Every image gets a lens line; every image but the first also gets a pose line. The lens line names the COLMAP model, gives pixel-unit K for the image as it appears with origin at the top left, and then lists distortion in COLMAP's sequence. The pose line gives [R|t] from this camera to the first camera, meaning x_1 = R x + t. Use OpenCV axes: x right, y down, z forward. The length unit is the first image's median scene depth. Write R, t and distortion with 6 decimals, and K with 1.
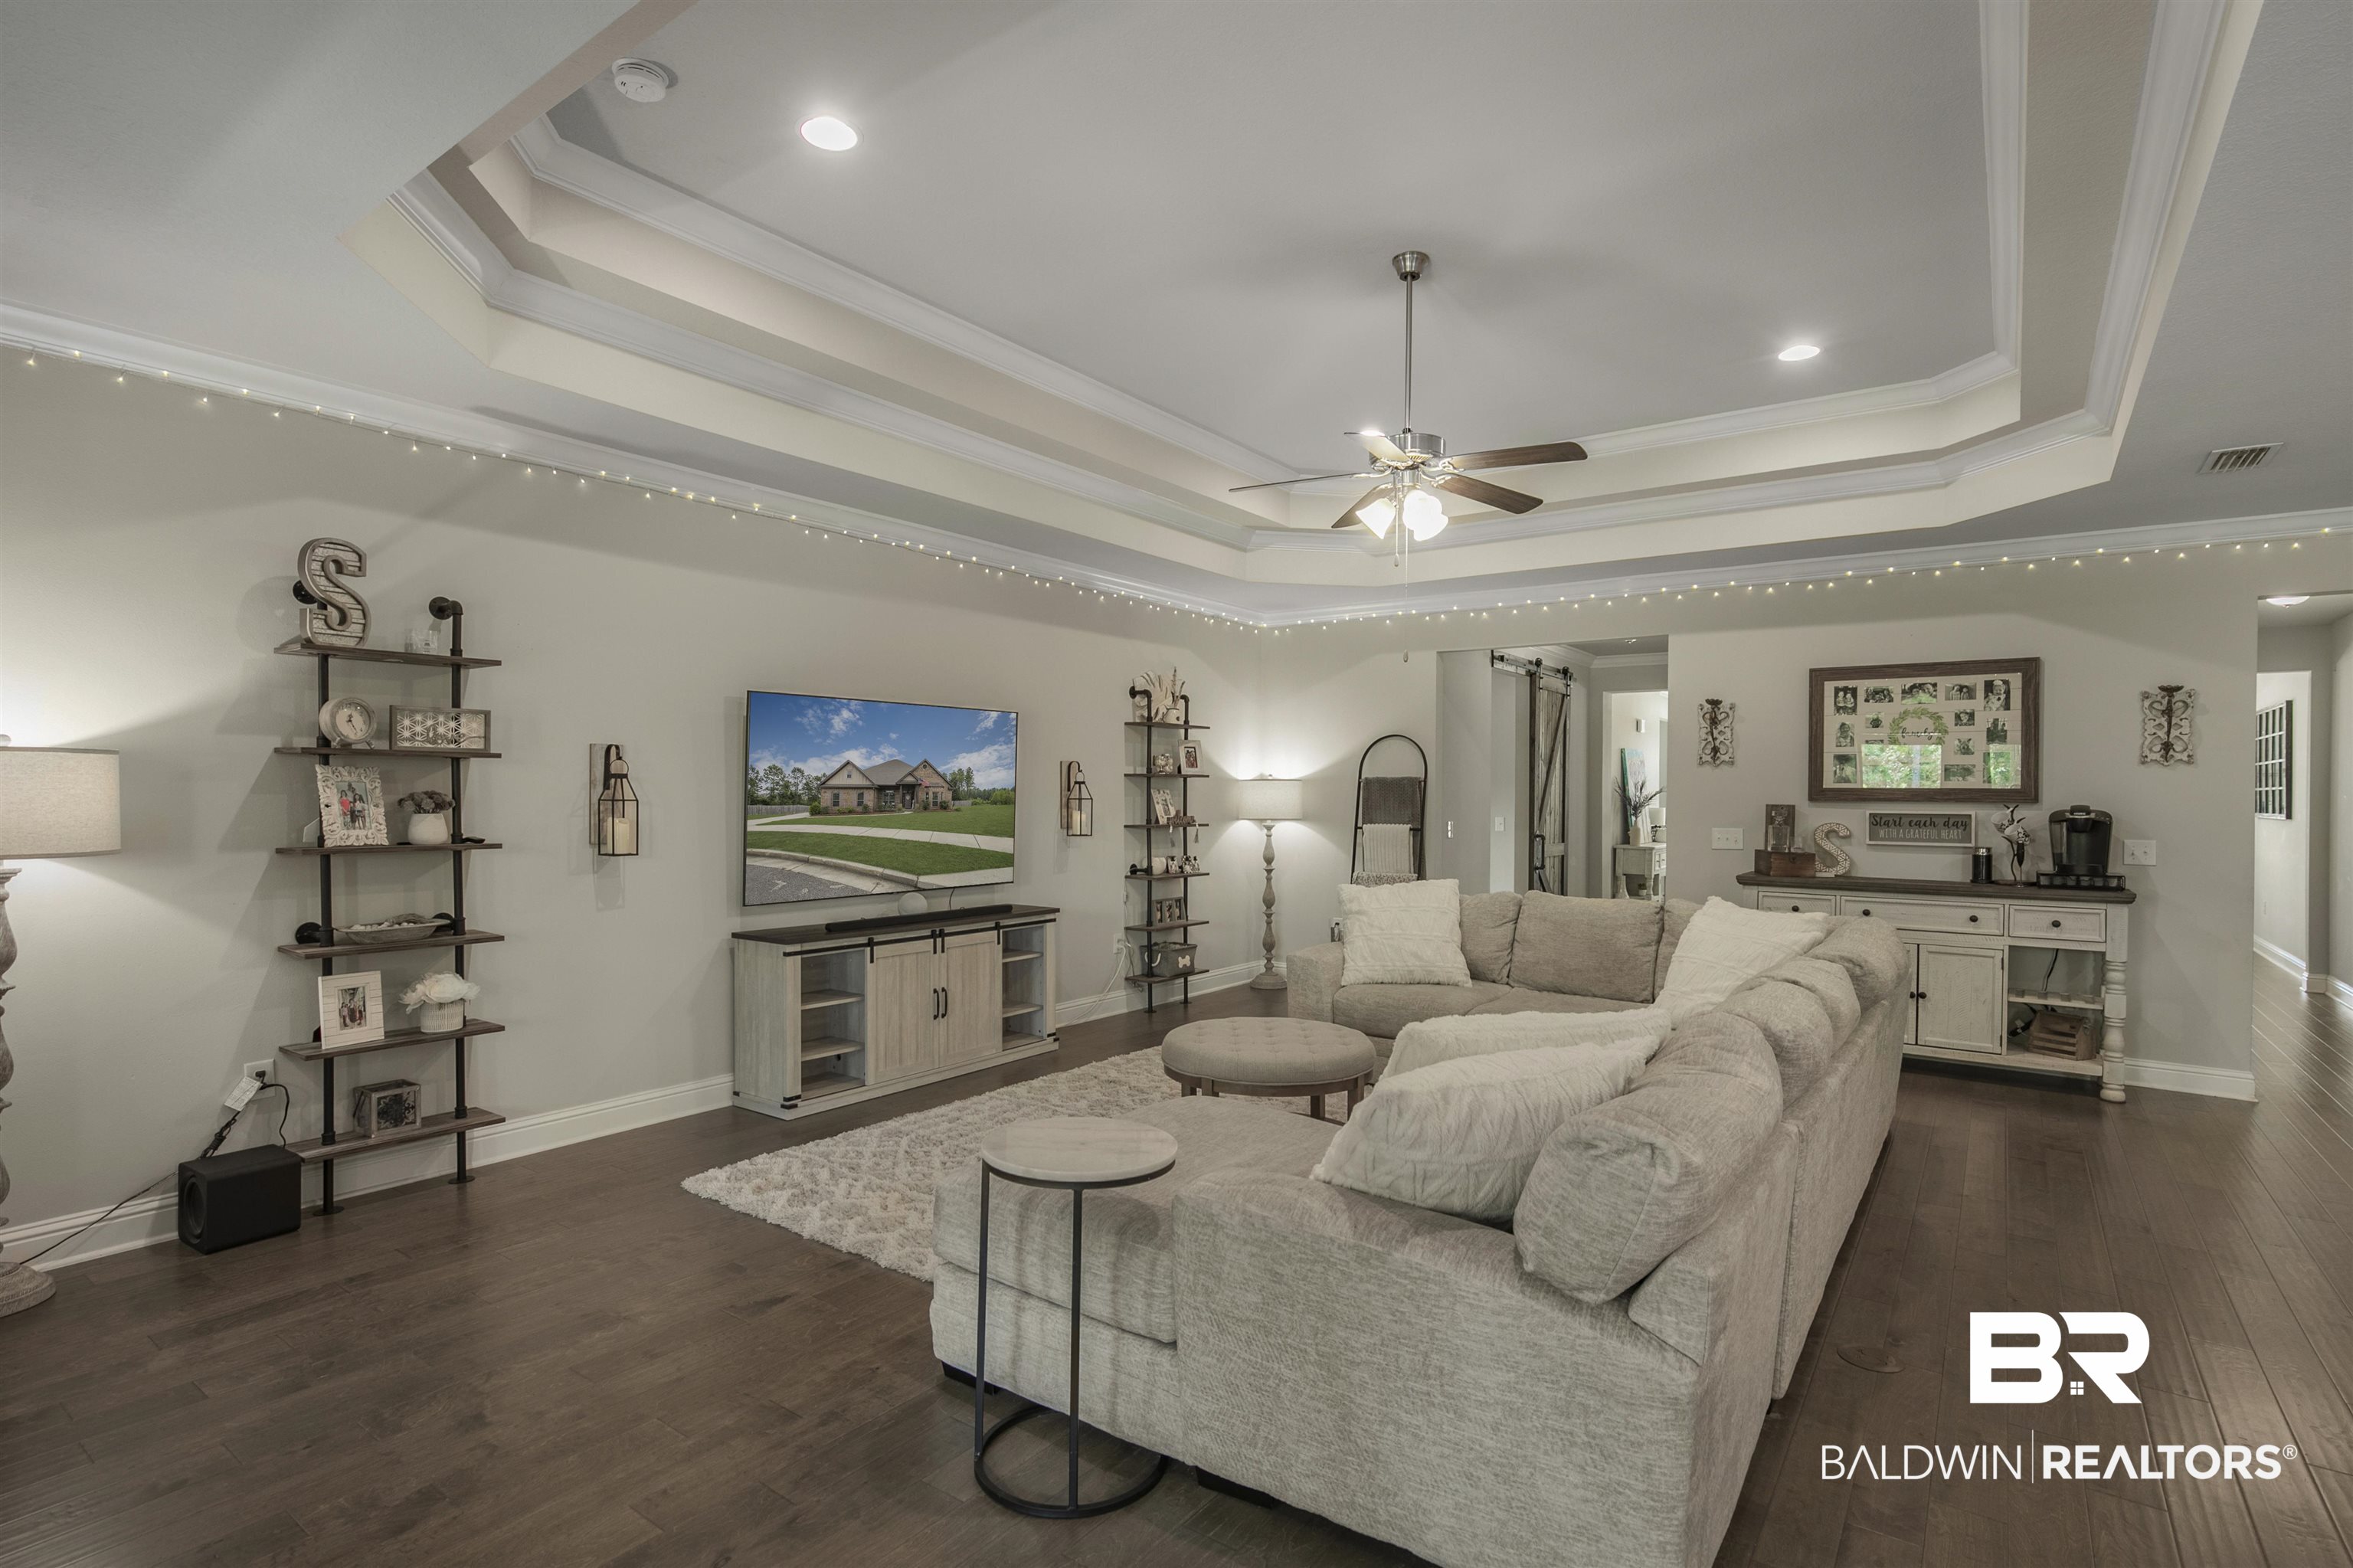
lens RADIAL K [[1160.7, 0, 1176.5], [0, 1160.7, 784.0], [0, 0, 1]] dist [-0.006956, -0.000307]
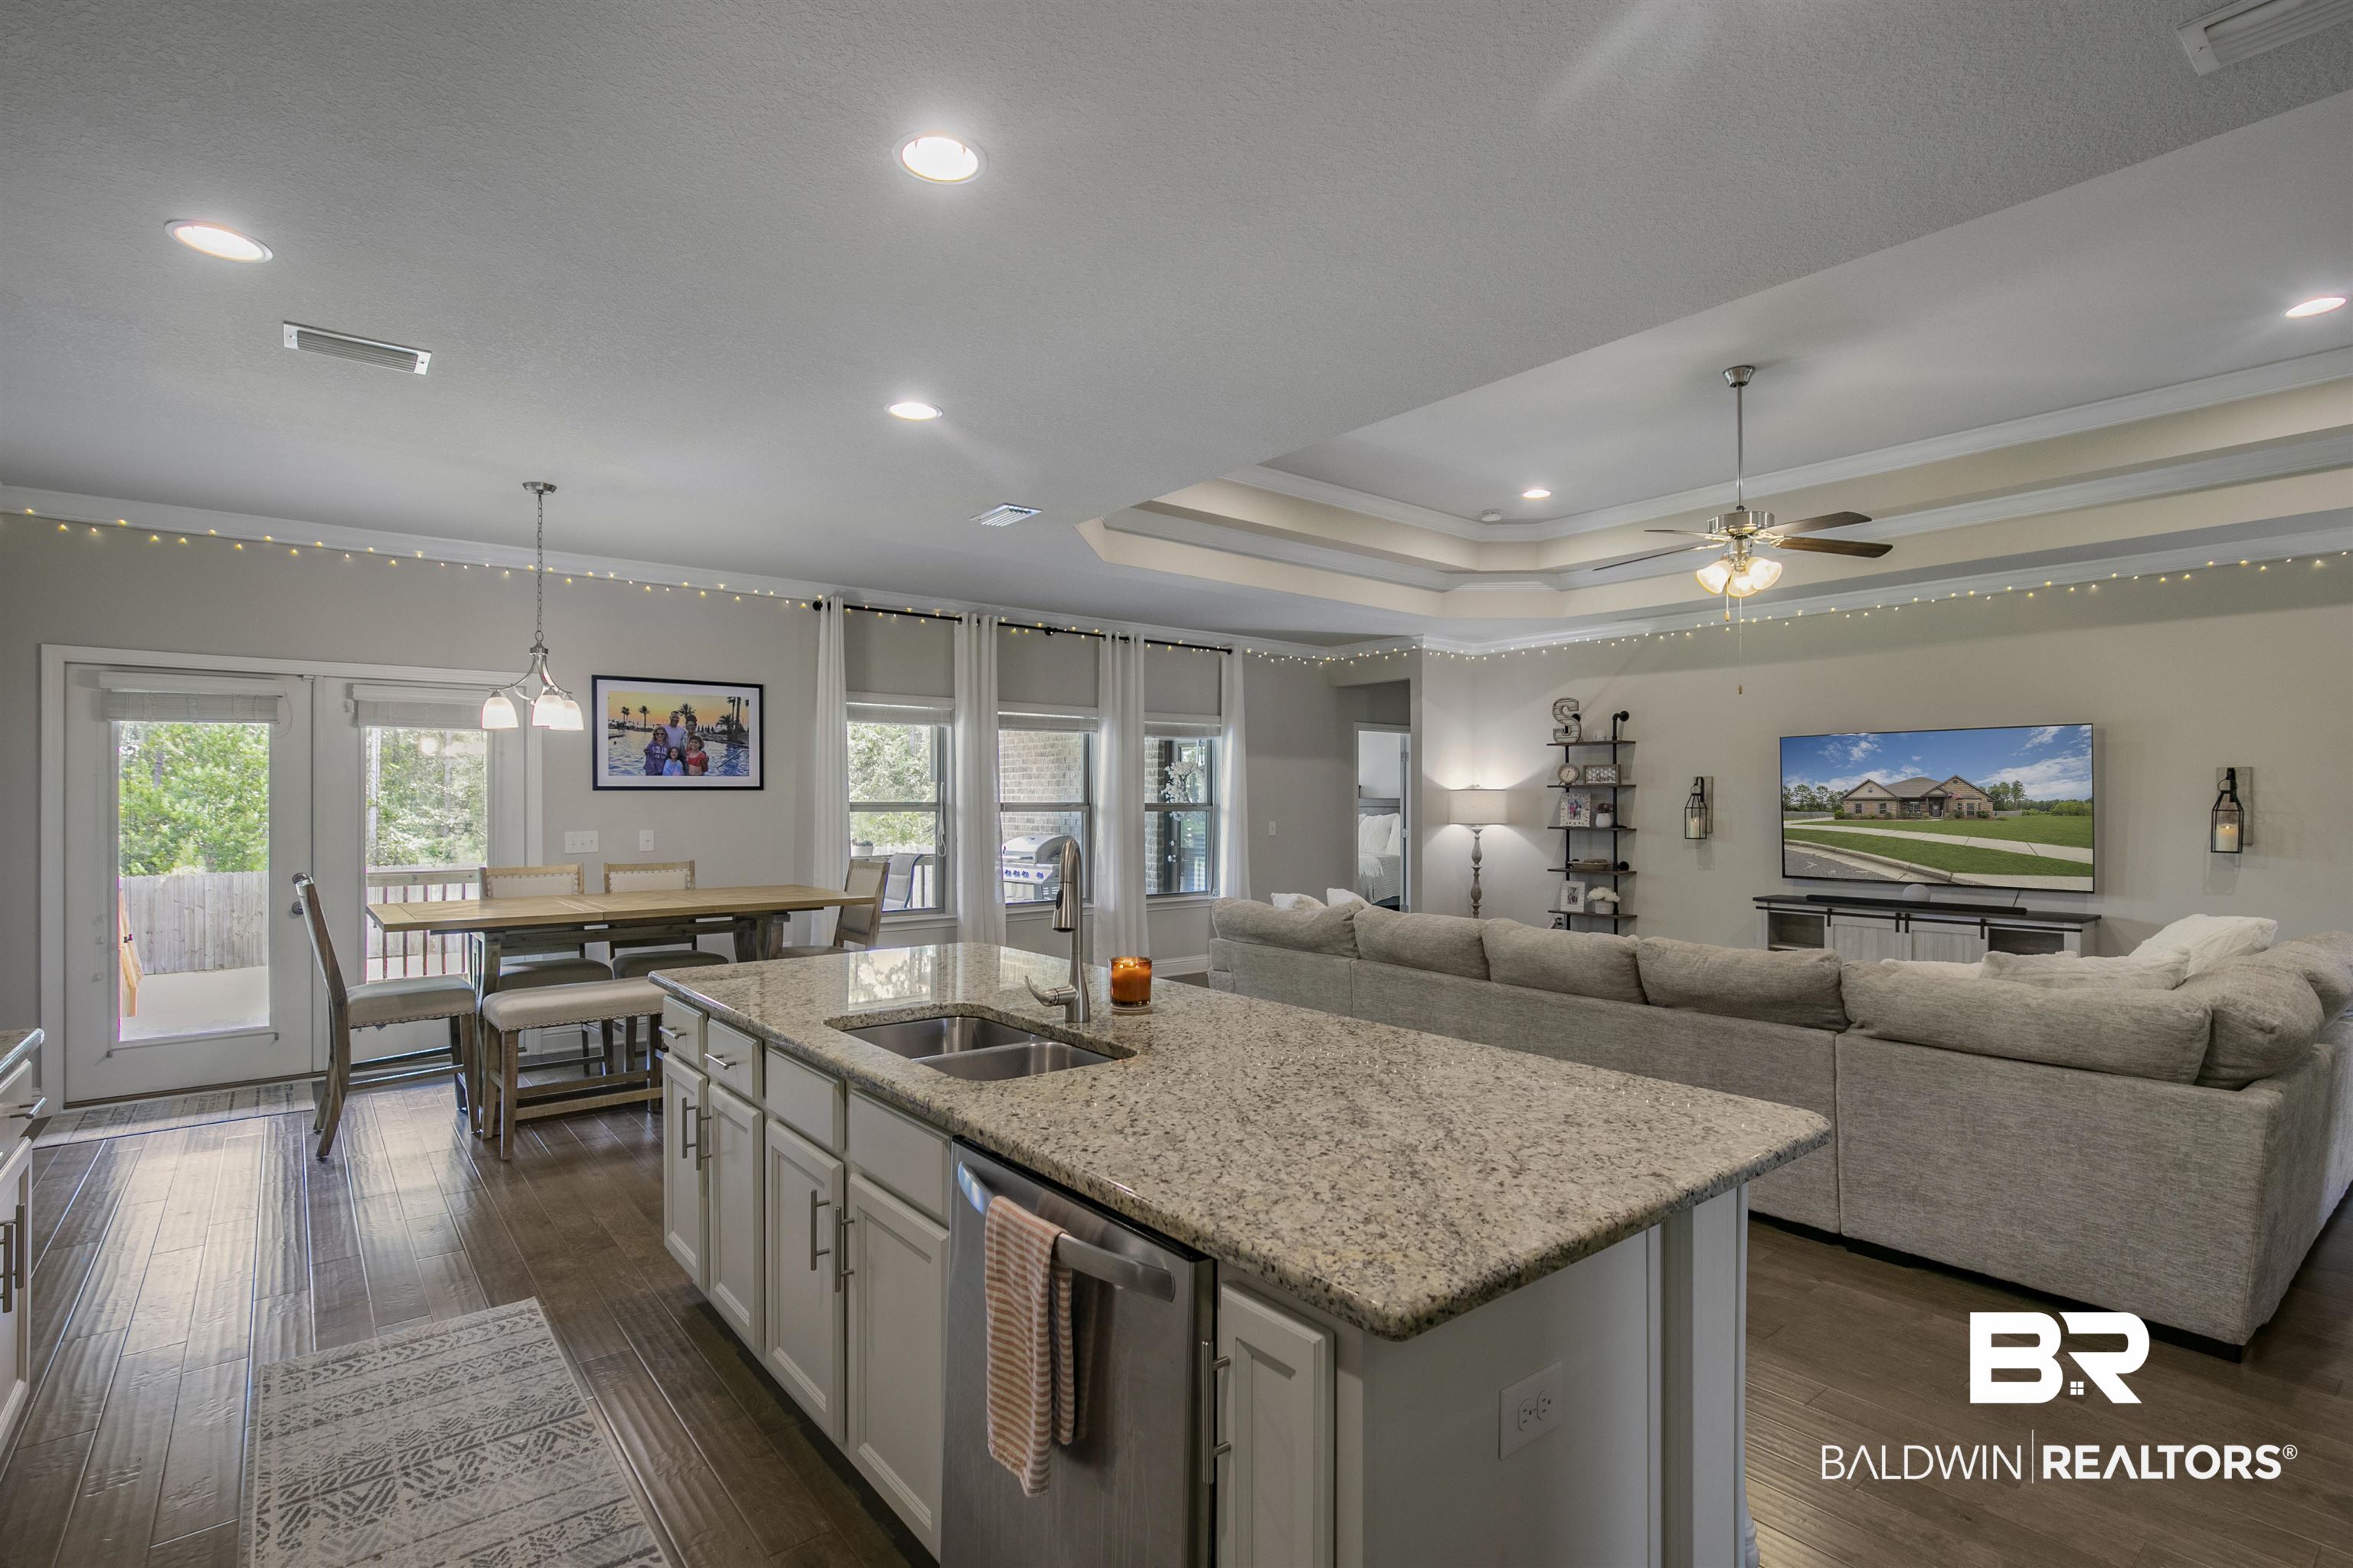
lens RADIAL K [[1117.7, 0, 1176.5], [0, 1117.7, 784.0], [0, 0, 1]] dist [-0.006716, 0.000461]
pose [[-0.259797, -0.024604, -0.965350, 1.058503], [0.000130, 0.999674, -0.025514, 0.015973], [0.965663, -0.006754, -0.259709, 0.515857]]
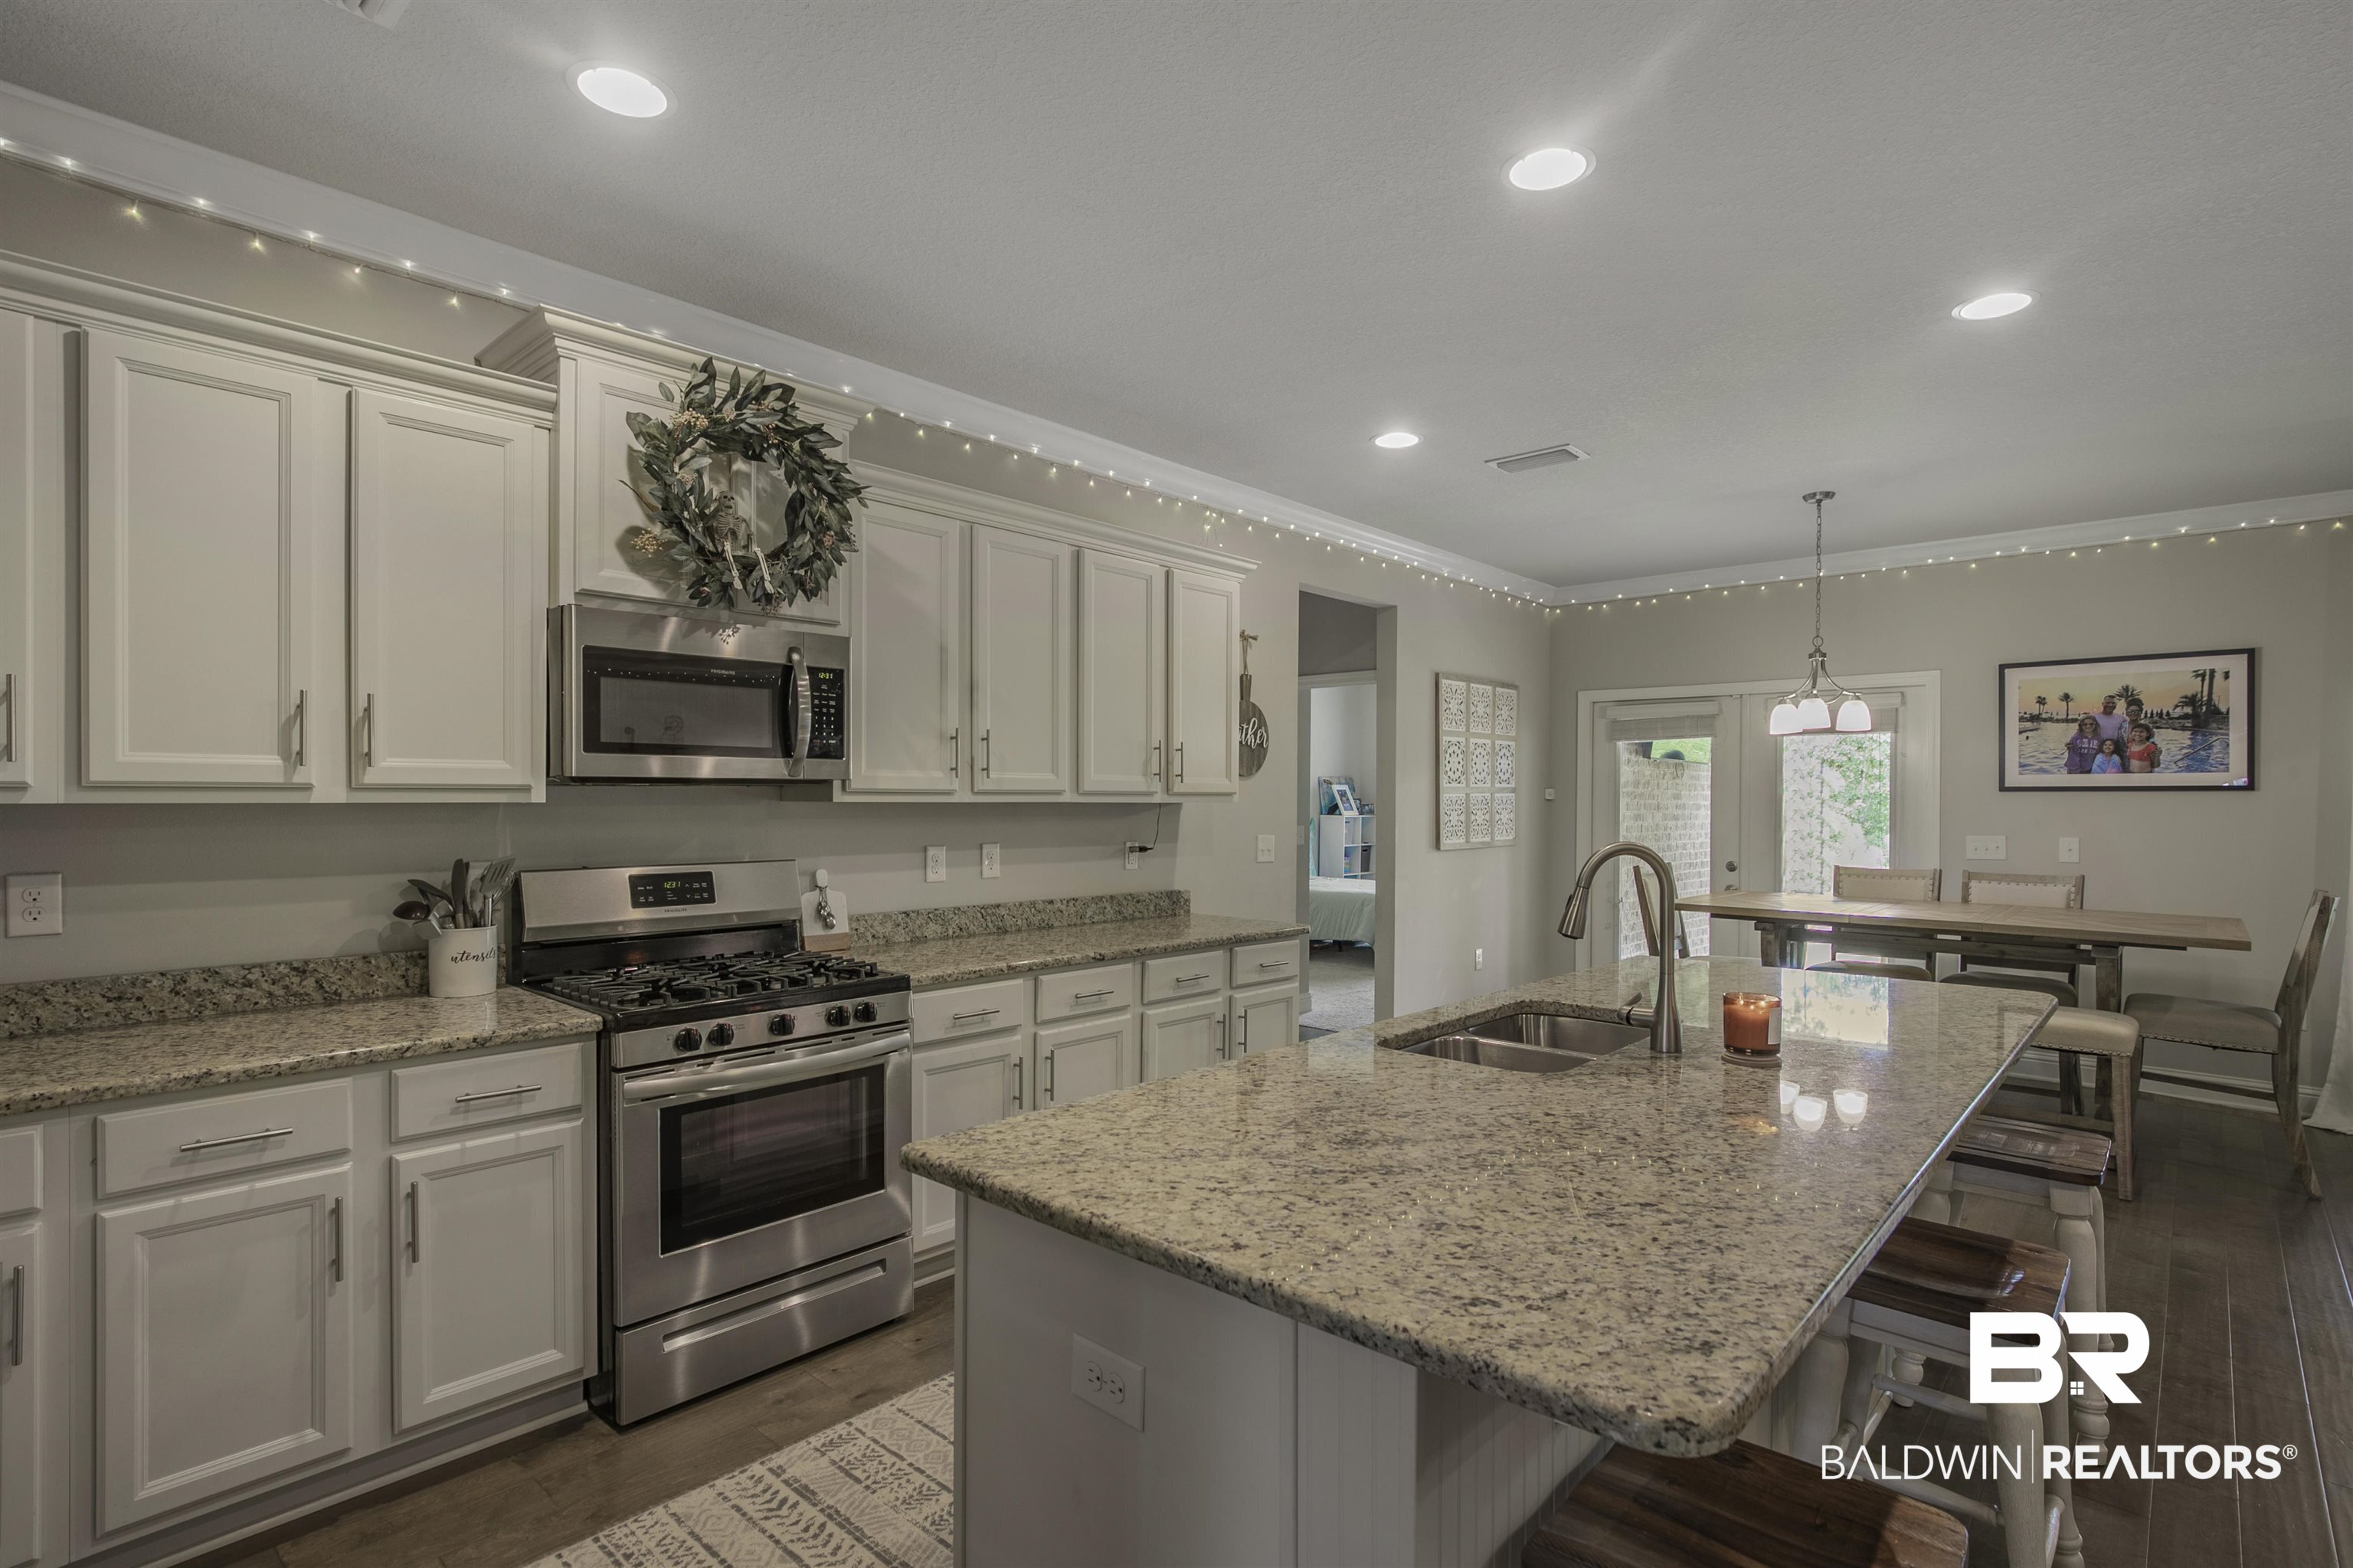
lens RADIAL K [[1146.2, 0, 1177.0], [0, 1146.2, 807.9], [0, 0, 1]] dist [-0.001741, 0.000772]
pose [[-0.994655, -0.019453, 0.101405, 0.790240], [-0.018711, 0.999791, 0.008261, 0.014266], [-0.101545, 0.006320, -0.994811, 0.755939]]
